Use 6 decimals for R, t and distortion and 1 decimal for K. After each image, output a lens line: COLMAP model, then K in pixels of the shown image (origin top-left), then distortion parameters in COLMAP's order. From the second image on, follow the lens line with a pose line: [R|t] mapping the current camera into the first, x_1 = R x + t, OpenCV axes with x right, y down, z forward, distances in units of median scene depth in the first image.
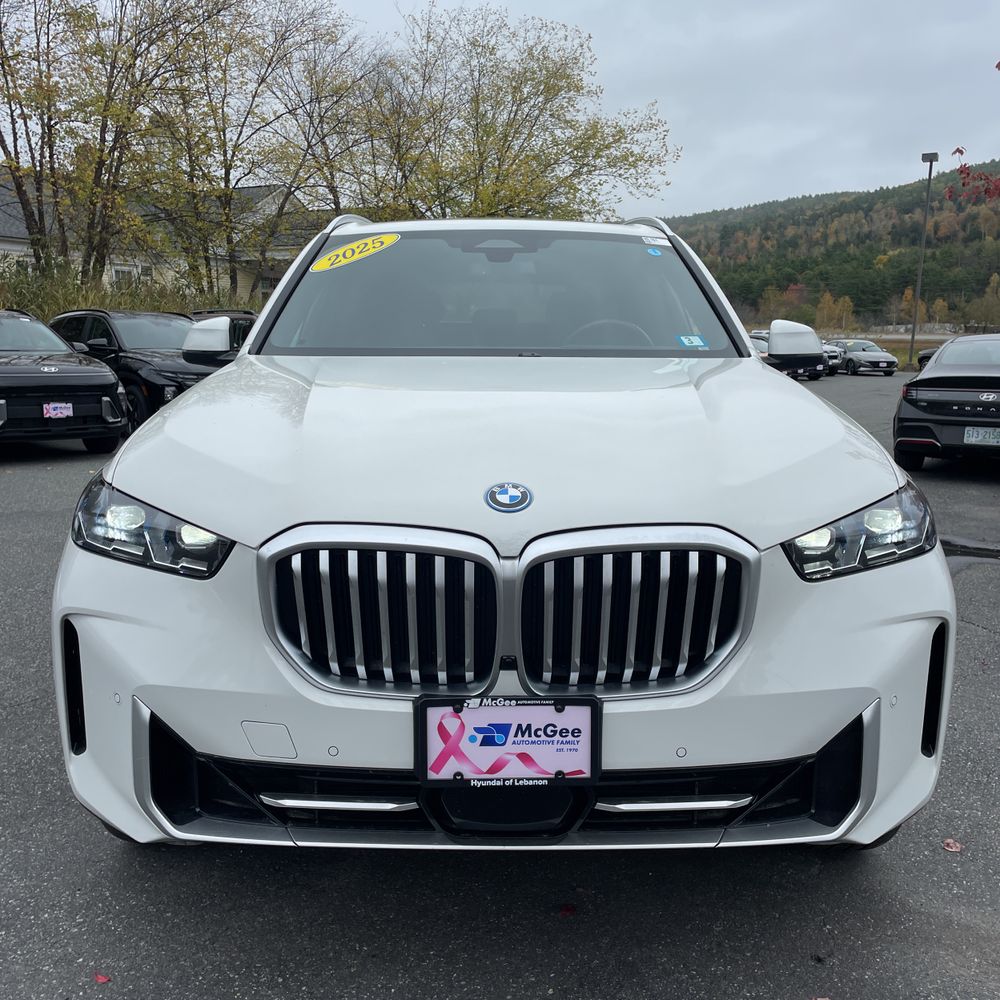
lens RADIAL K [[1010.9, 0, 493.5], [0, 1010.9, 513.2], [0, 0, 1]] dist [0.084593, -0.110406]
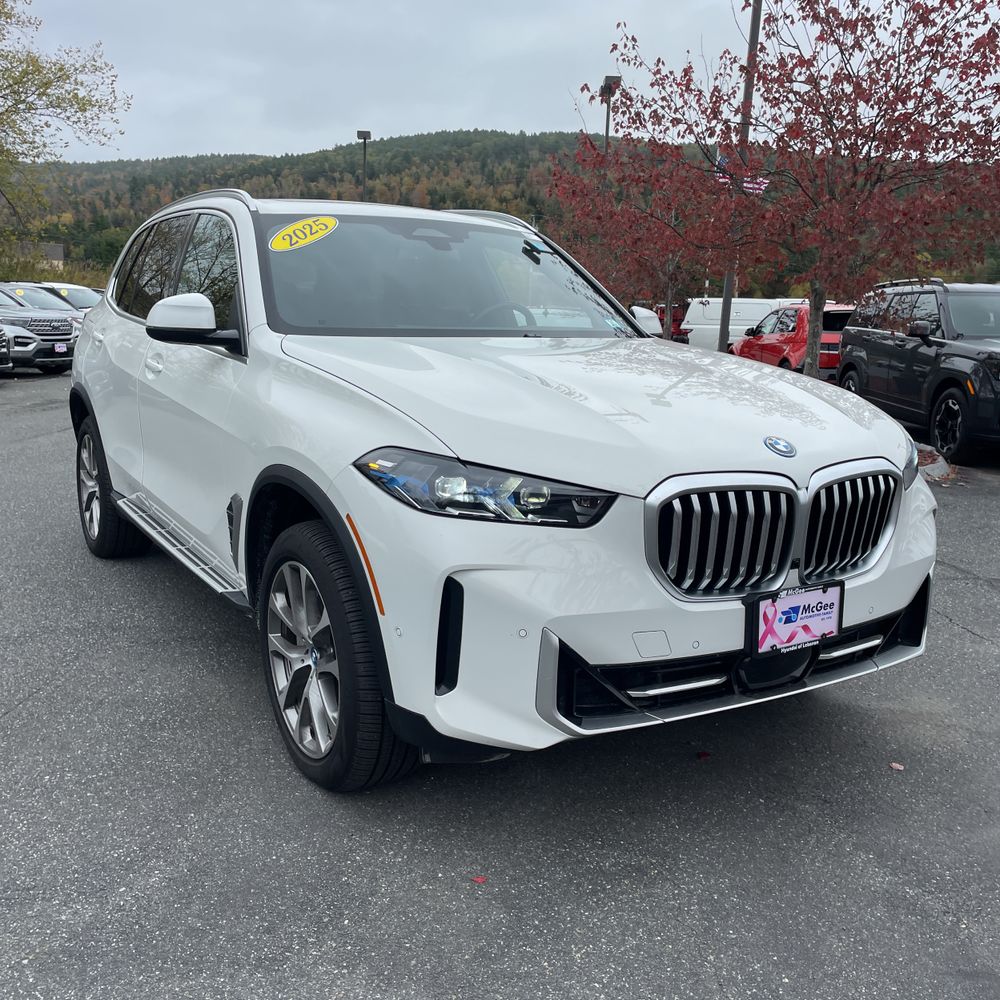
lens RADIAL K [[1010.9, 0, 493.5], [0, 1010.9, 513.2], [0, 0, 1]] dist [0.084593, -0.110406]
pose [[0.855588, -0.088132, 0.510099, -0.573922], [0.068684, 0.996016, 0.056883, -0.017420], [-0.513080, -0.013633, 0.858232, -0.002239]]
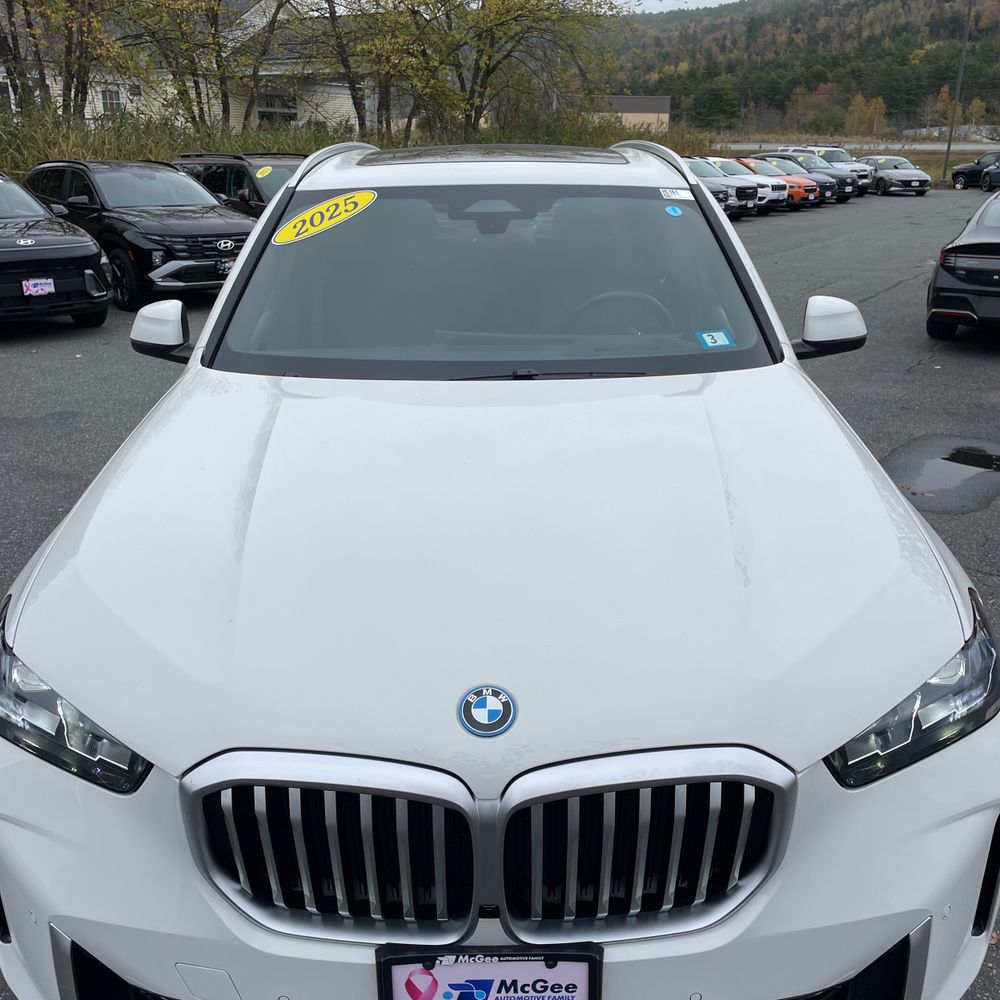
lens RADIAL K [[1012.1, 0, 500.0], [0, 1012.1, 500.0], [0, 0, 1]] dist [0.079513, -0.100805]
pose [[0.999903, -0.010439, -0.009180, 0.018792], [0.011784, 0.986827, 0.161350, -0.171009], [0.007375, -0.161443, 0.986854, 0.123922]]
